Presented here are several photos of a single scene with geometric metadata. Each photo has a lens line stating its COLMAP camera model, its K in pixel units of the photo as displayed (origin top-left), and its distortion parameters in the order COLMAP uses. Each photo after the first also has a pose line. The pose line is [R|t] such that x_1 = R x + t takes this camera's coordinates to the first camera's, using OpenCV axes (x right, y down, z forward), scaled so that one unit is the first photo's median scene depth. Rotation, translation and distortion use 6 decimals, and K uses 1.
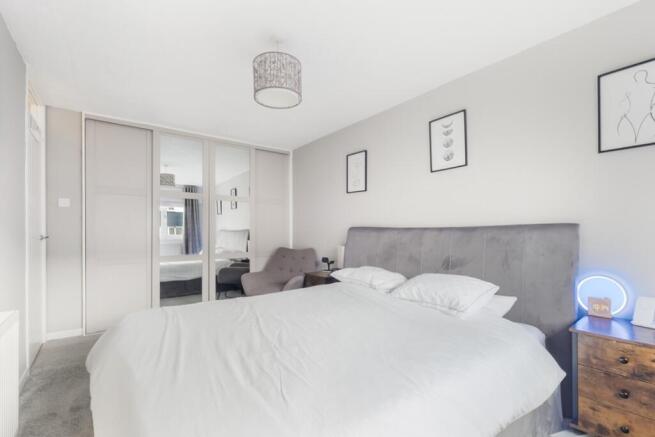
lens RADIAL K [[296.2, 0, 319.4], [0, 296.2, 226.2], [0, 0, 1]] dist [-0.000163, -0.000097]
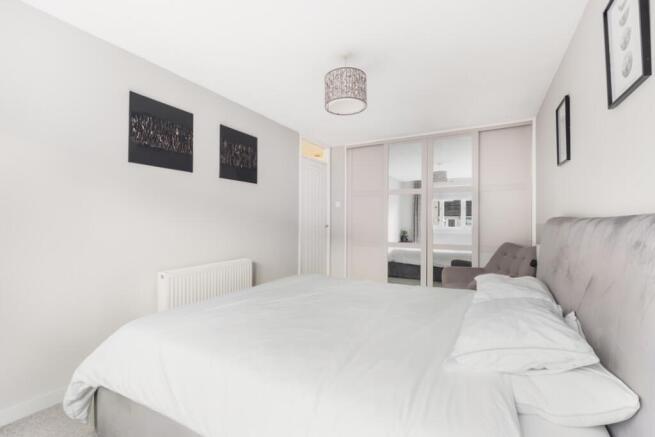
lens RADIAL K [[281.1, 0, 327.5], [0, 281.1, 218.5], [0, 0, 1]] dist [-0.035005, -0.000131]
pose [[0.411817, -0.007989, -0.911231, 0.418377], [0.013793, 0.999902, -0.002533, -0.000186], [0.911162, -0.011525, 0.411887, 0.262265]]
